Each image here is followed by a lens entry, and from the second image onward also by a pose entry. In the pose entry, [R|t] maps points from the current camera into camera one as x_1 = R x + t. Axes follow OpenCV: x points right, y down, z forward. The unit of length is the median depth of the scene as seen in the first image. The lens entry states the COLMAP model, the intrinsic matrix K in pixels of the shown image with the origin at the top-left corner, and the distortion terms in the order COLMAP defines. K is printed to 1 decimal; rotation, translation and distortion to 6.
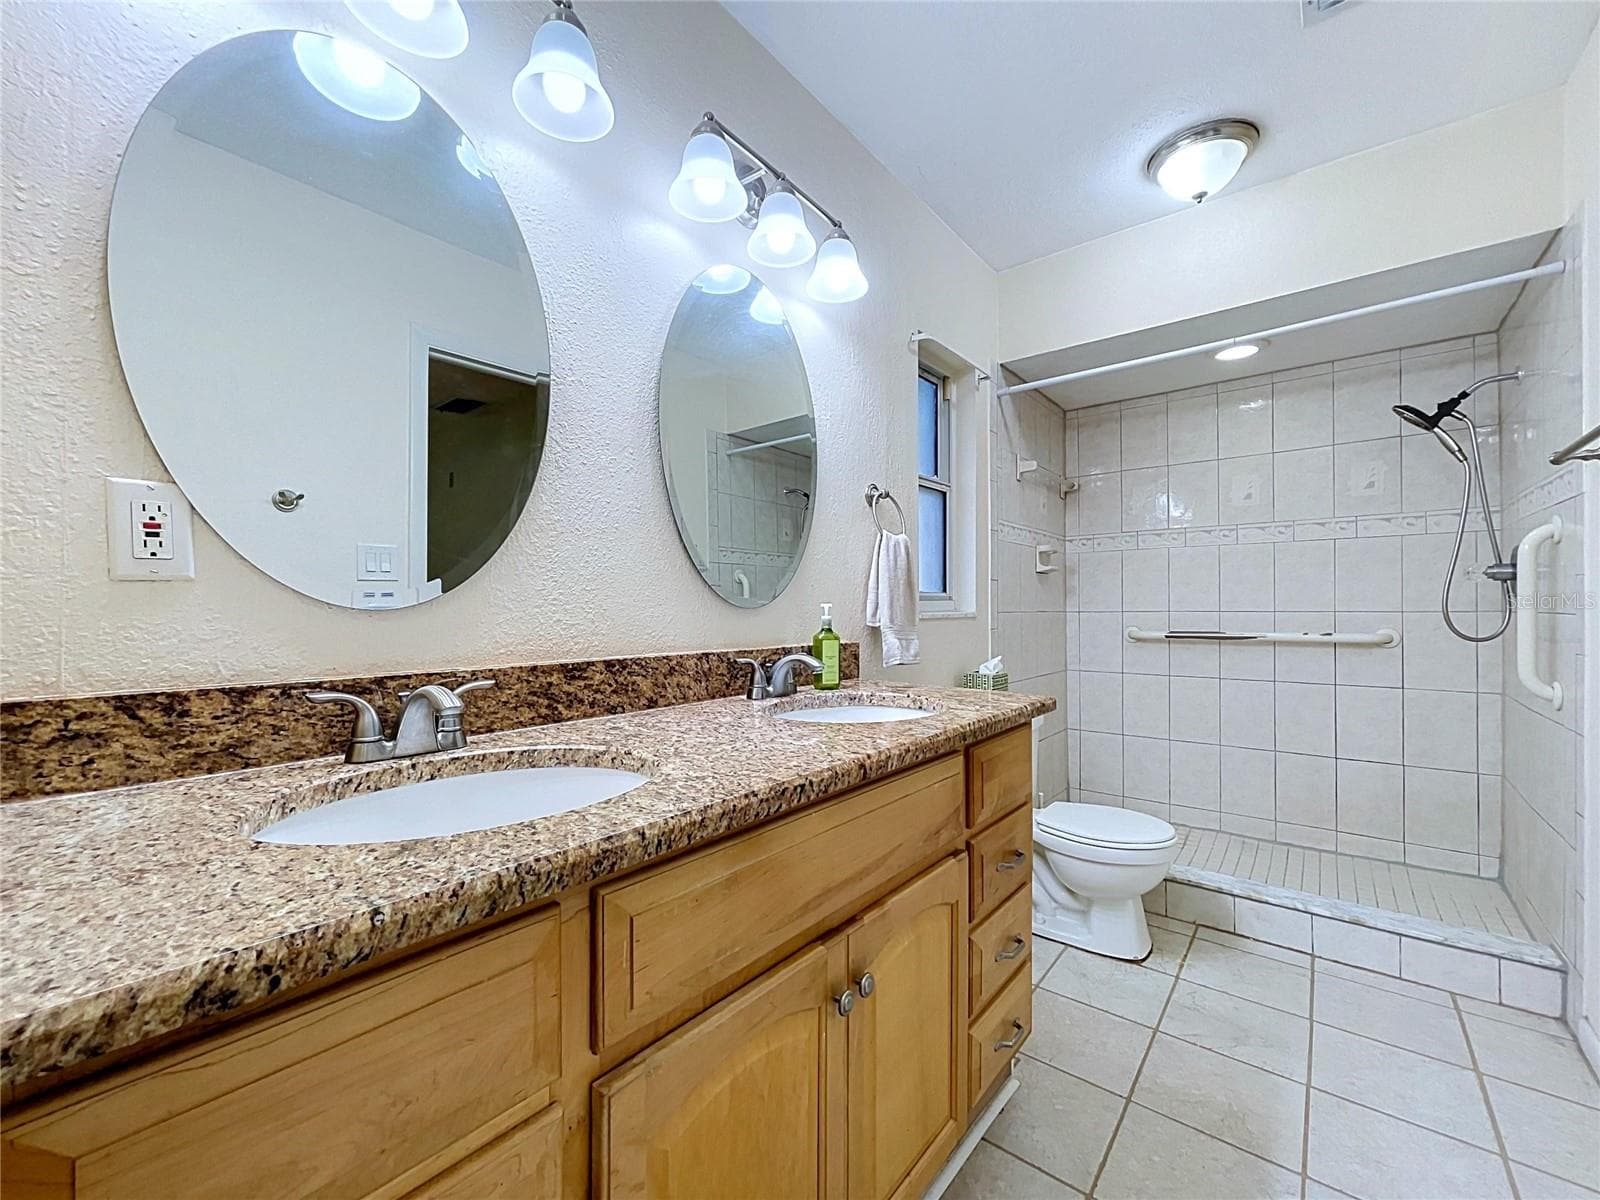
lens RADIAL K [[650.6, 0, 800.2], [0, 650.6, 609.1], [0, 0, 1]] dist [-0.000336, -0.000660]
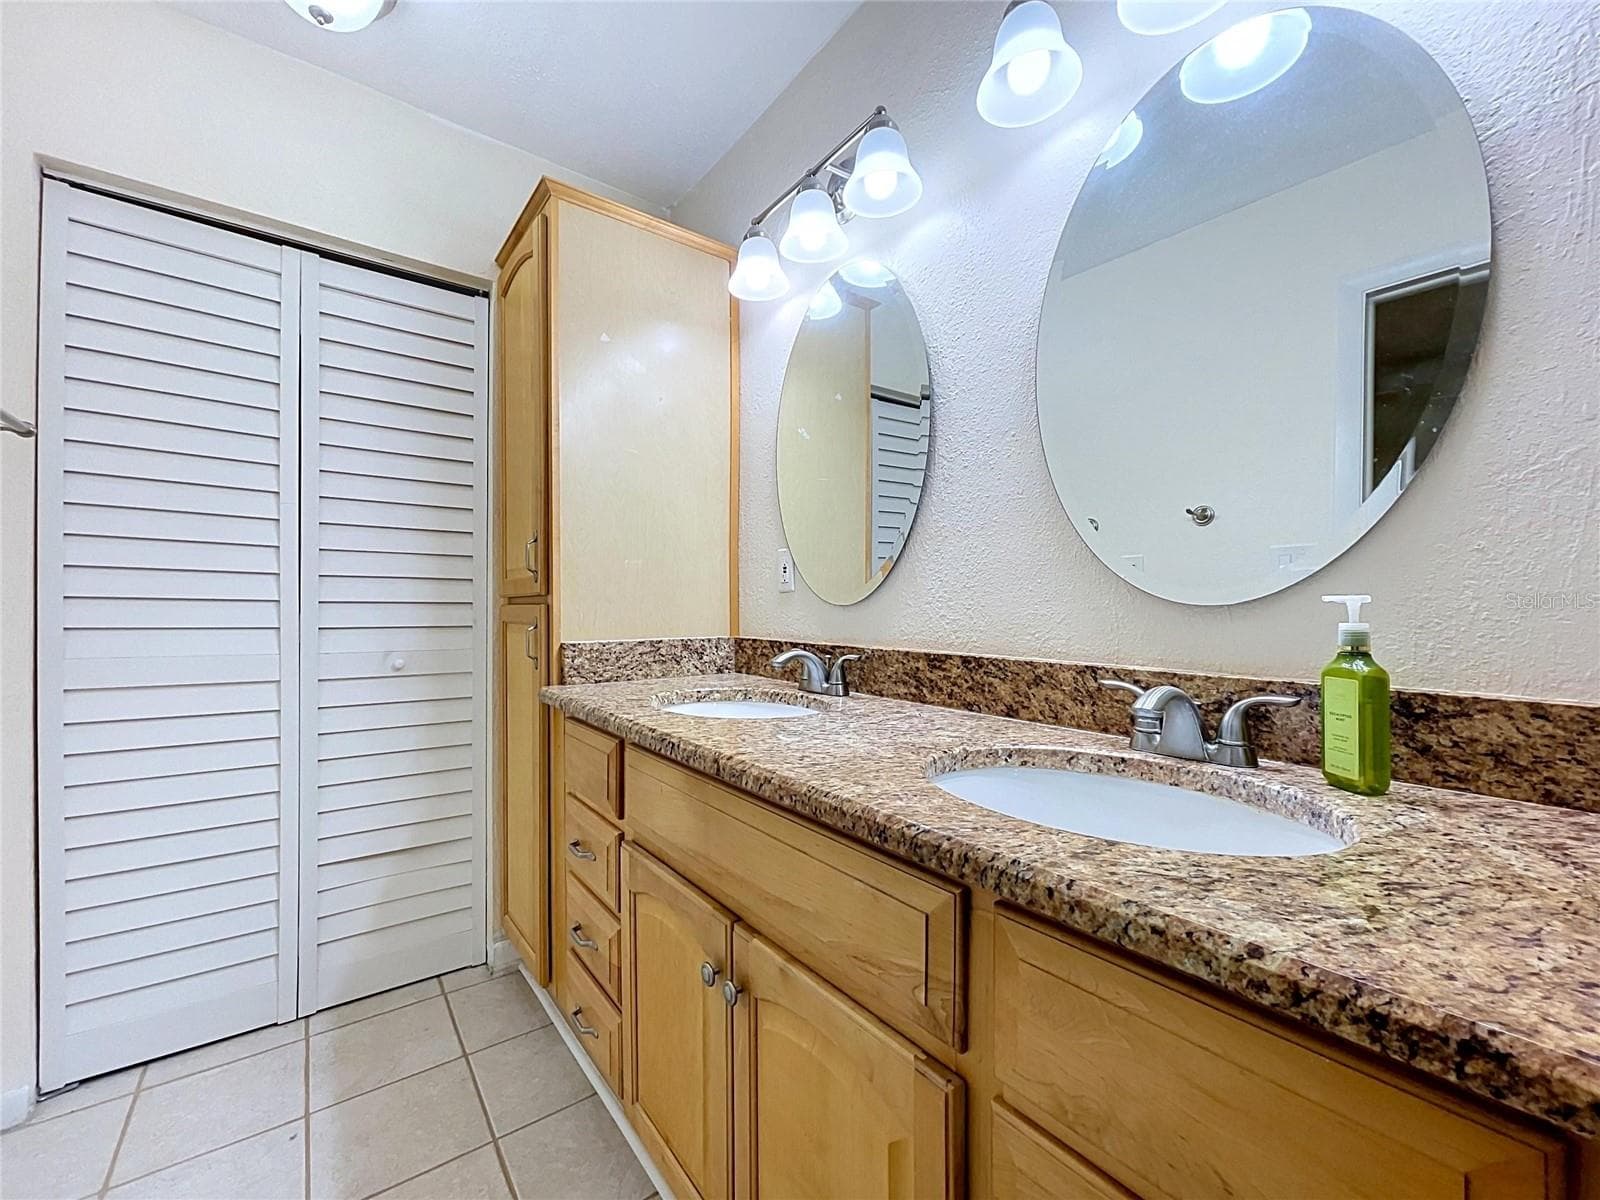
lens RADIAL K [[650.6, 0, 800.2], [0, 650.6, 609.1], [0, 0, 1]] dist [-0.000336, -0.000660]
pose [[-0.228335, 0.002491, -0.973579, 0.766026], [-0.010762, 0.999929, 0.005082, 0.003256], [0.973523, 0.011638, -0.228292, 1.002853]]
